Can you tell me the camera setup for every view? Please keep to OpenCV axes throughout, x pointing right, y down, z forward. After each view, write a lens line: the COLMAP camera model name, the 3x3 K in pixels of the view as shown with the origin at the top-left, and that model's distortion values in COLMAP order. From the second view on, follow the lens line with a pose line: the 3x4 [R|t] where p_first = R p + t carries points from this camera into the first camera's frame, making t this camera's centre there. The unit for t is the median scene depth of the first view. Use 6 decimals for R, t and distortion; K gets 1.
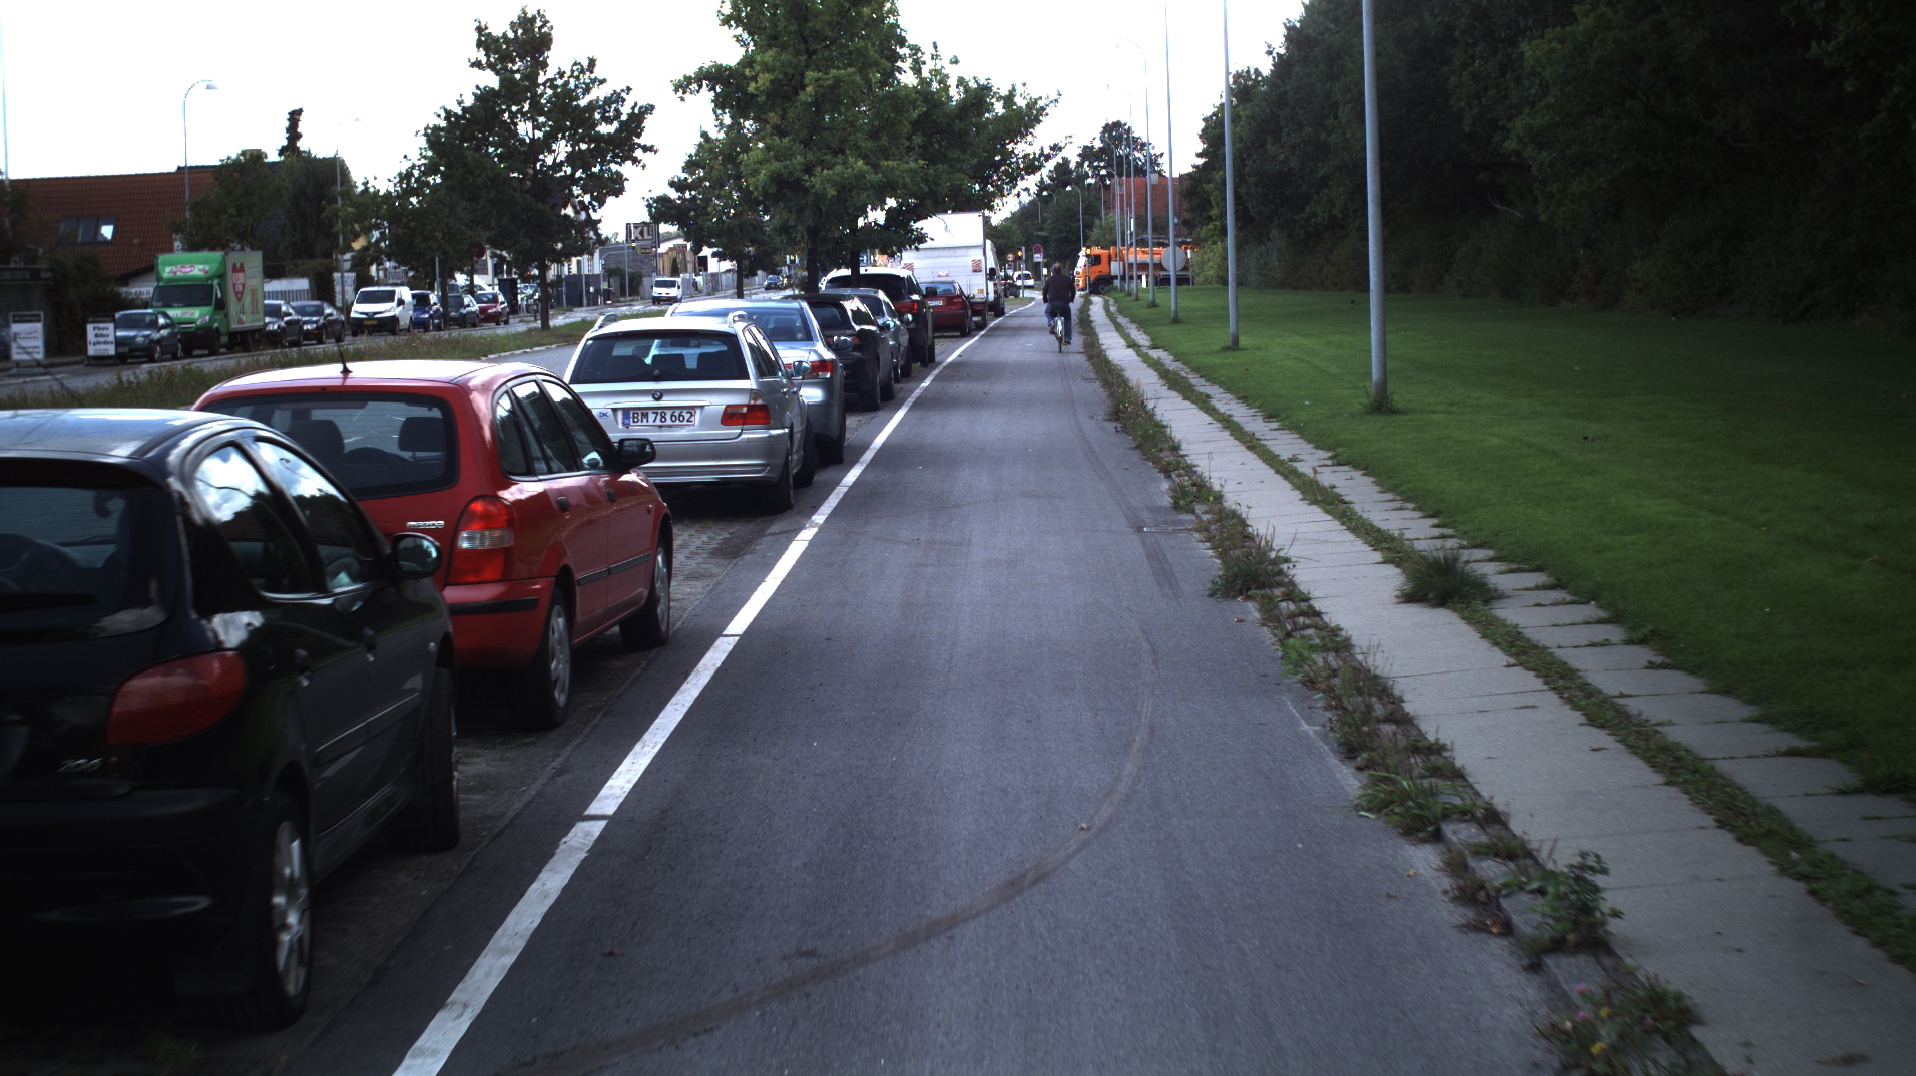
lens RADIAL K [[3518.3, 0, 959.5], [0, 3518.3, 551.9], [0, 0, 1]] dist [-0.174113, 0.000000]
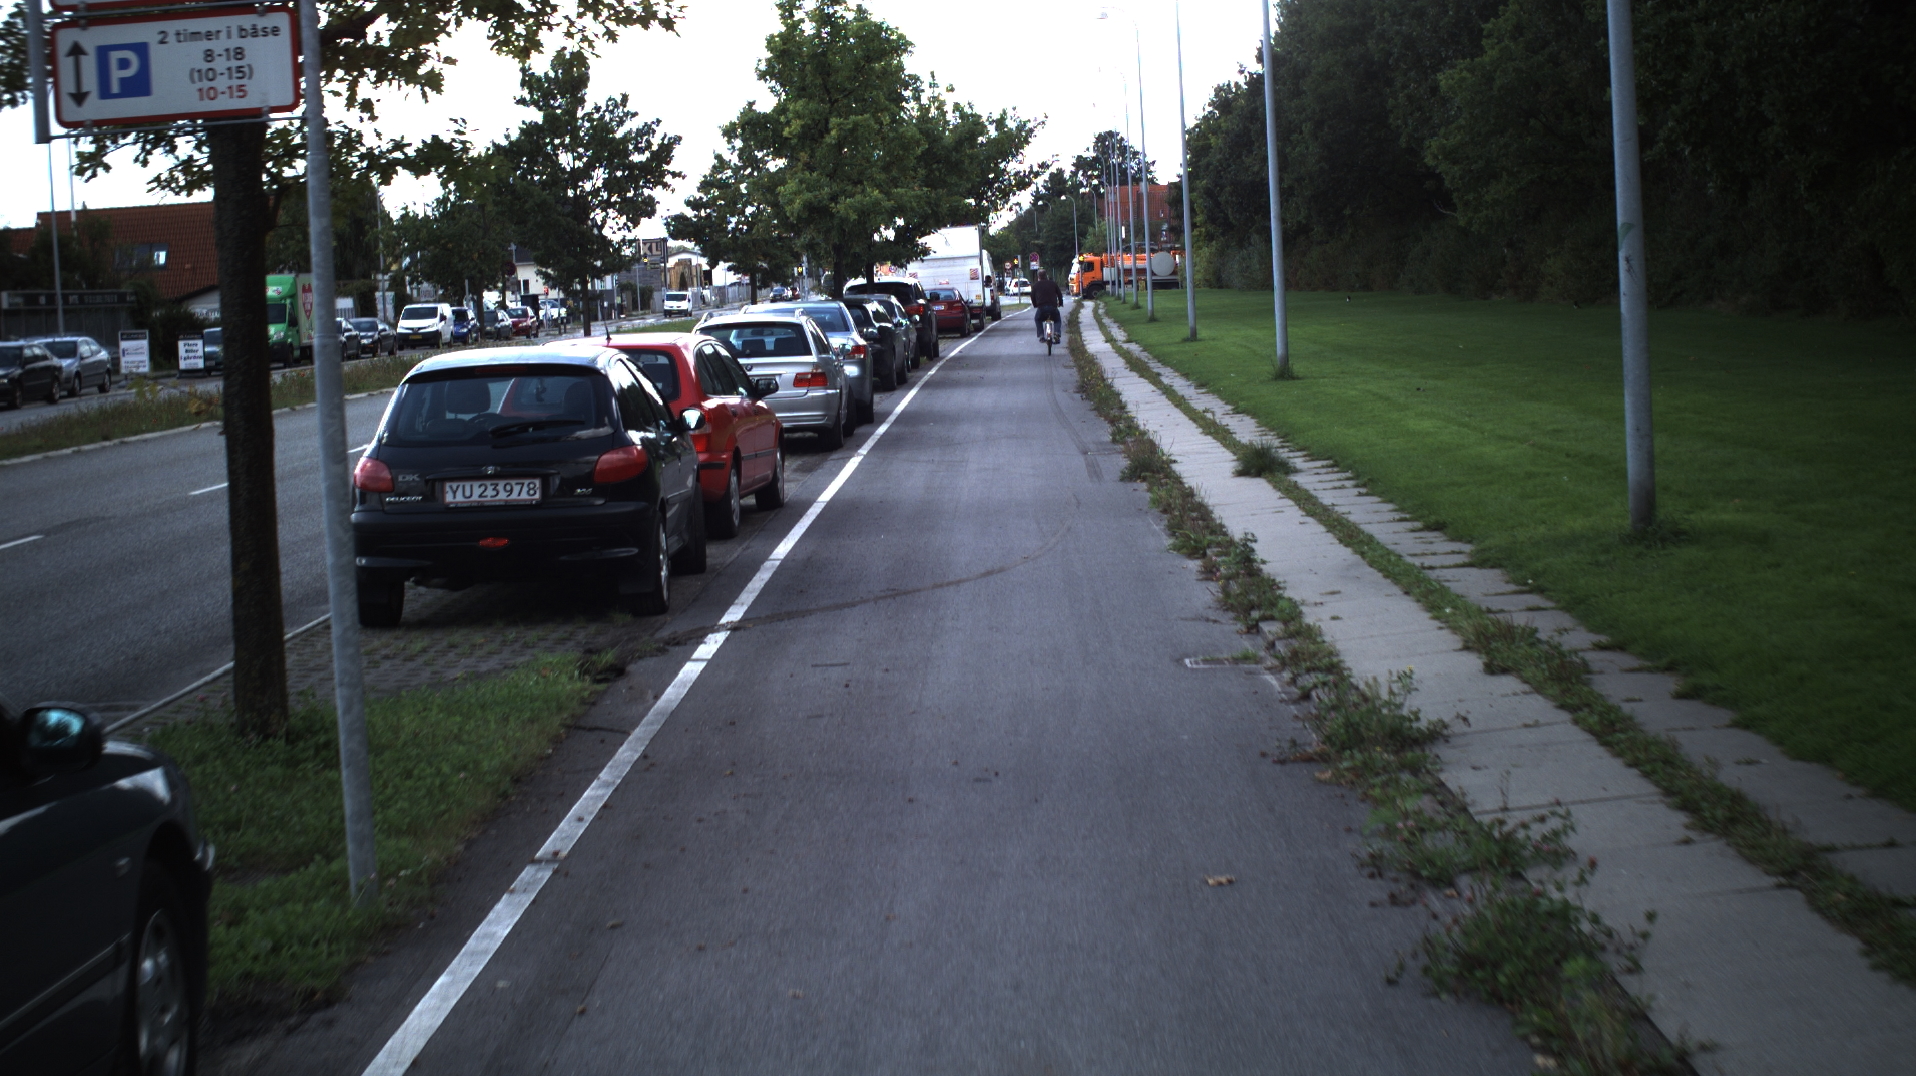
lens RADIAL K [[3518.3, 0, 967.8], [0, 3518.3, 535.7], [0, 0, 1]] dist [-0.174113, 0.000000]
pose [[0.999809, -0.019535, 0.000996, 0.000237], [0.019542, 0.999784, -0.007117, 0.011983], [-0.000857, 0.007135, 0.999974, -0.144404]]
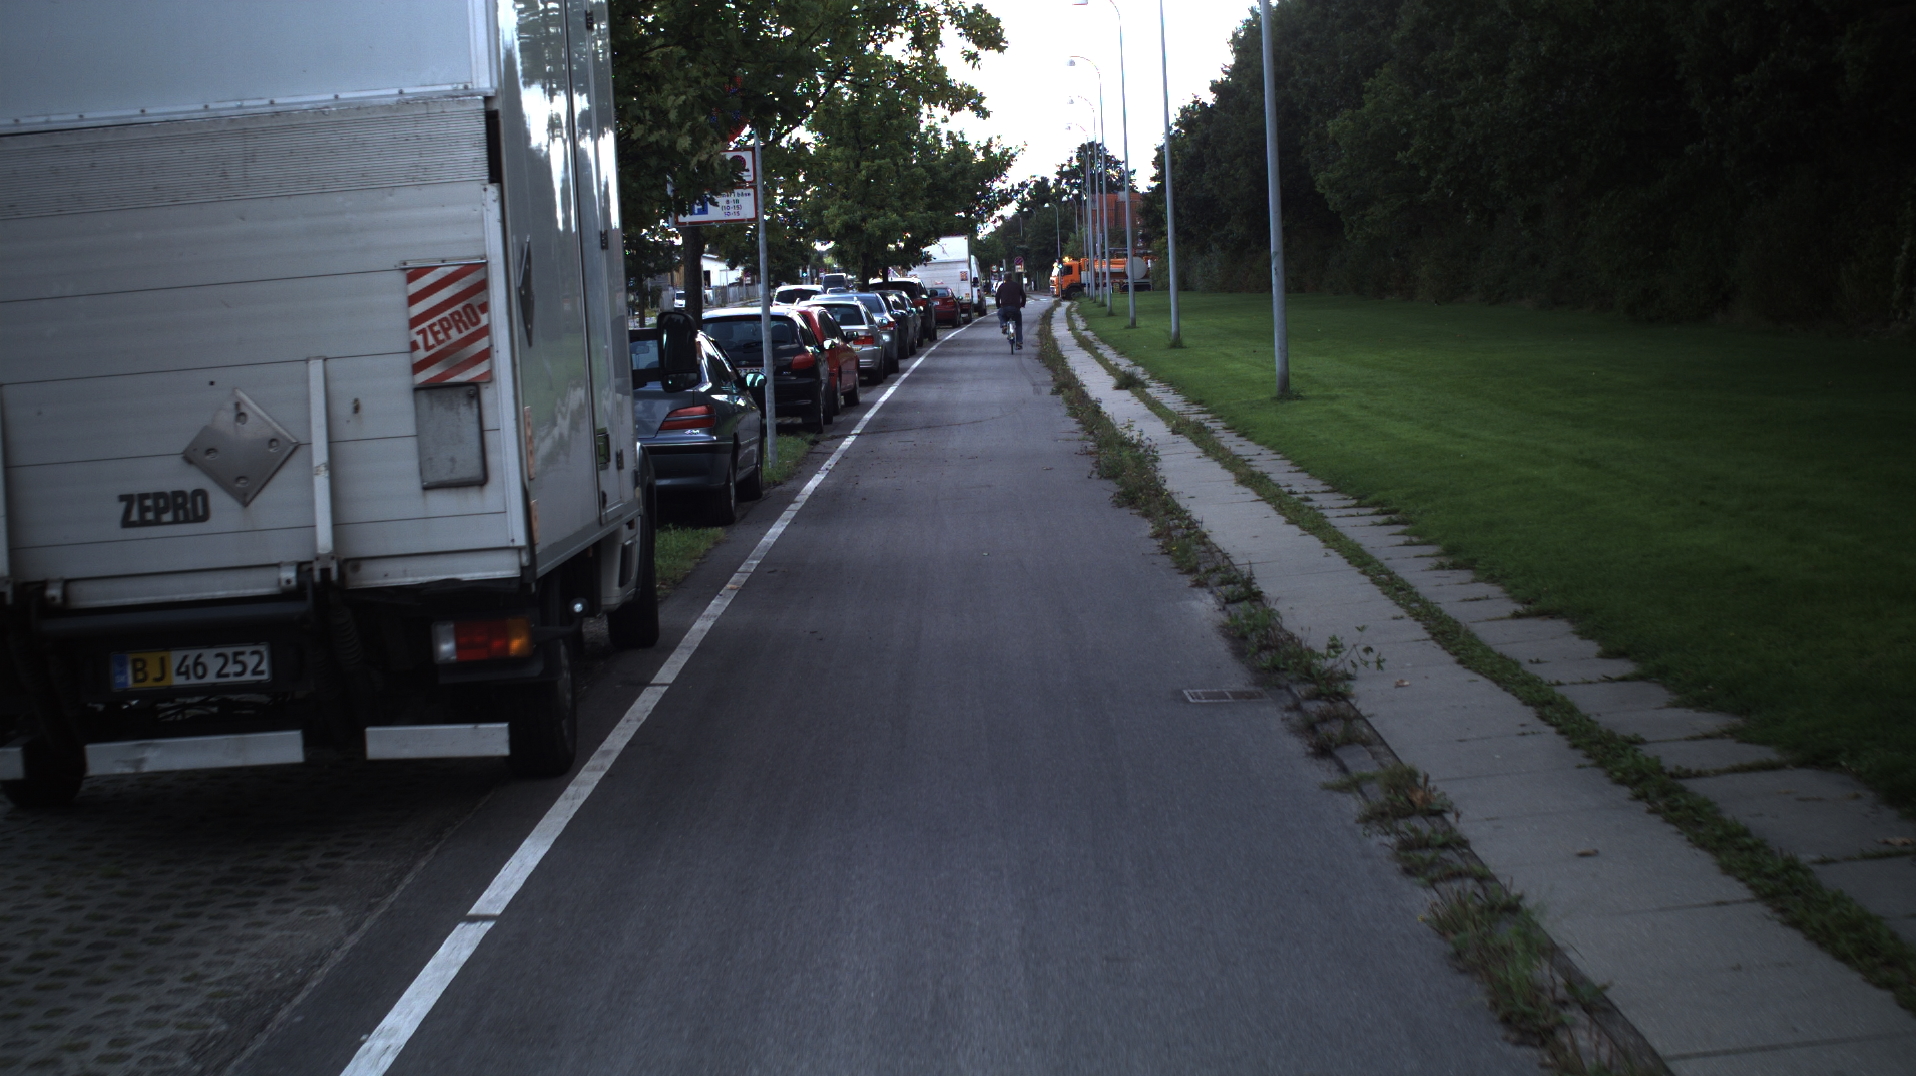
lens RADIAL K [[3518.6, 0, 946.1], [0, 3518.6, 529.2], [0, 0, 1]] dist [-0.150871, 0.000000]
pose [[0.999916, -0.012876, -0.001149, -0.002026], [0.012864, 0.999870, -0.009762, 0.036133], [0.001274, 0.009746, 0.999952, -0.435697]]
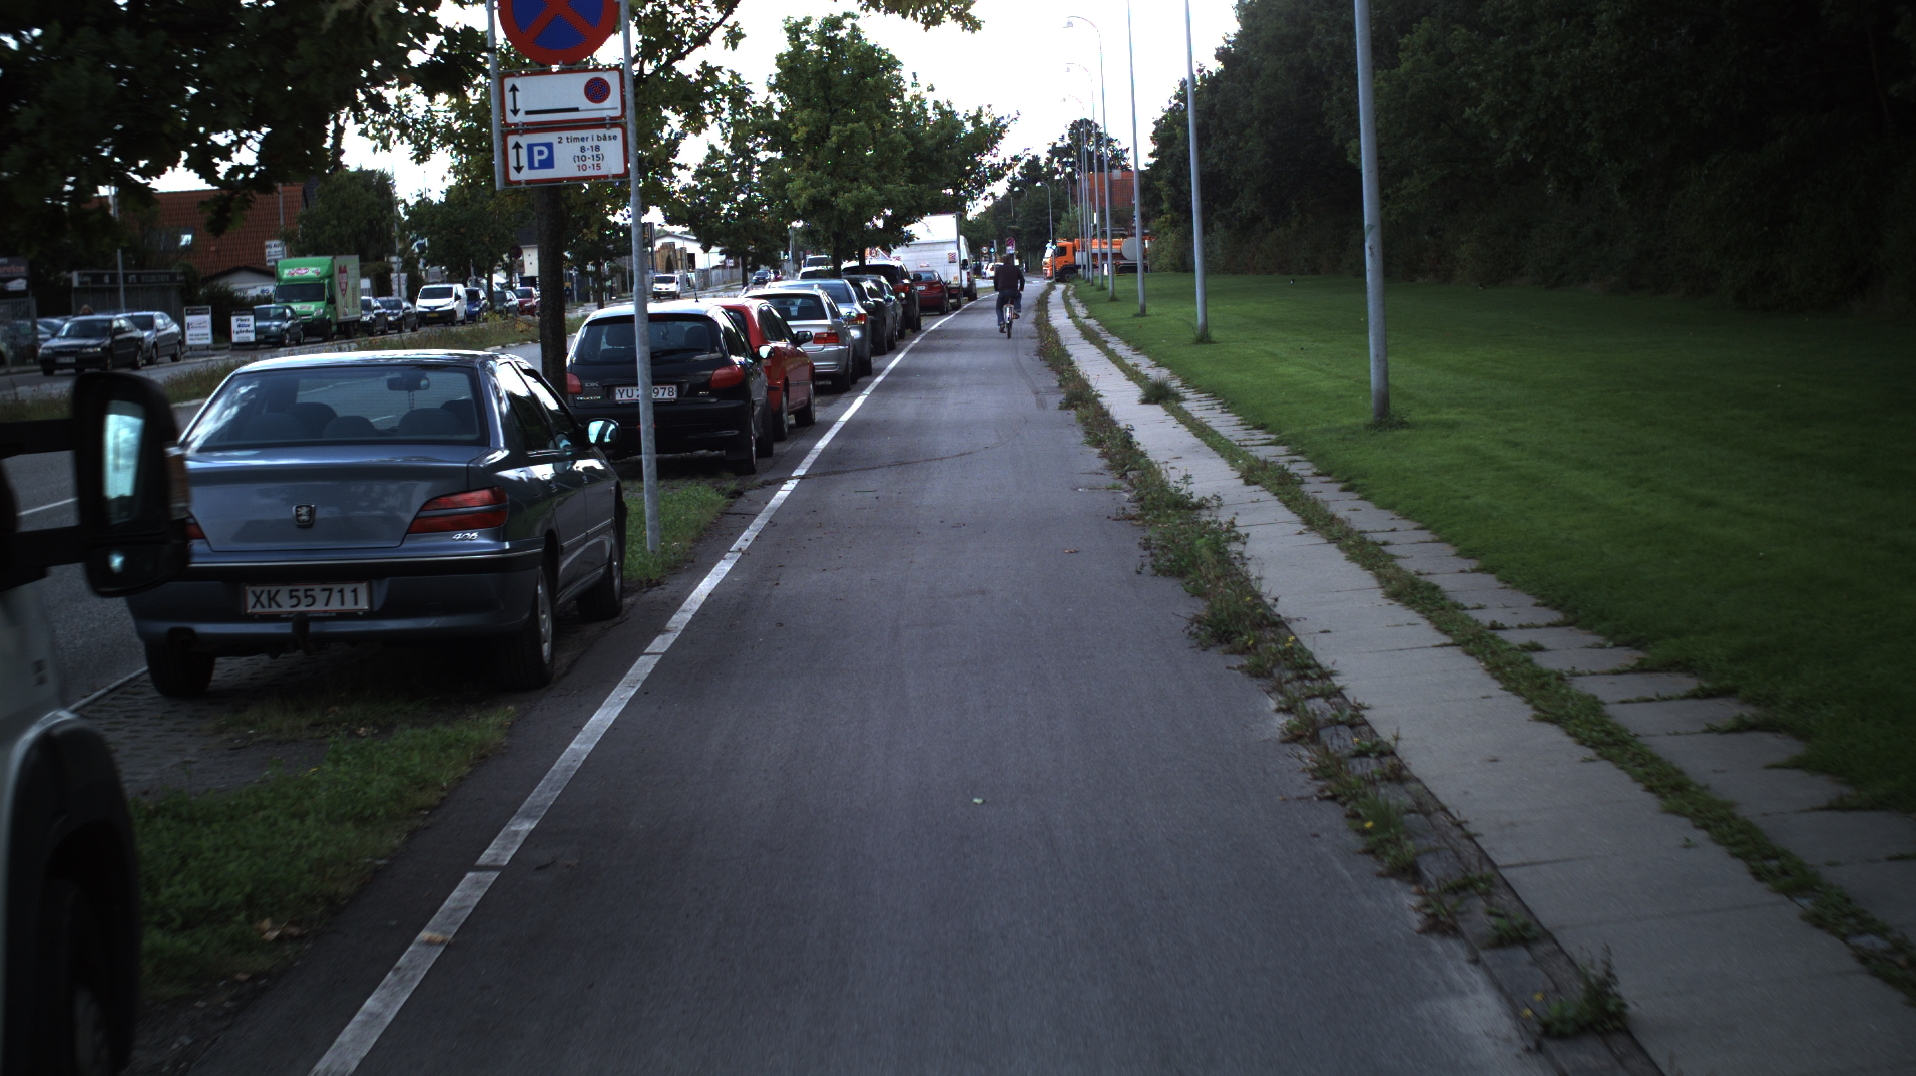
lens RADIAL K [[3519.7, 0, 961.0], [0, 3519.7, 534.7], [0, 0, 1]] dist [-0.177829, 0.000000]
pose [[0.999834, -0.017355, 0.005459, -0.000420], [0.017371, 0.999845, -0.002814, 0.023988], [-0.005410, 0.002909, 0.999981, -0.289715]]
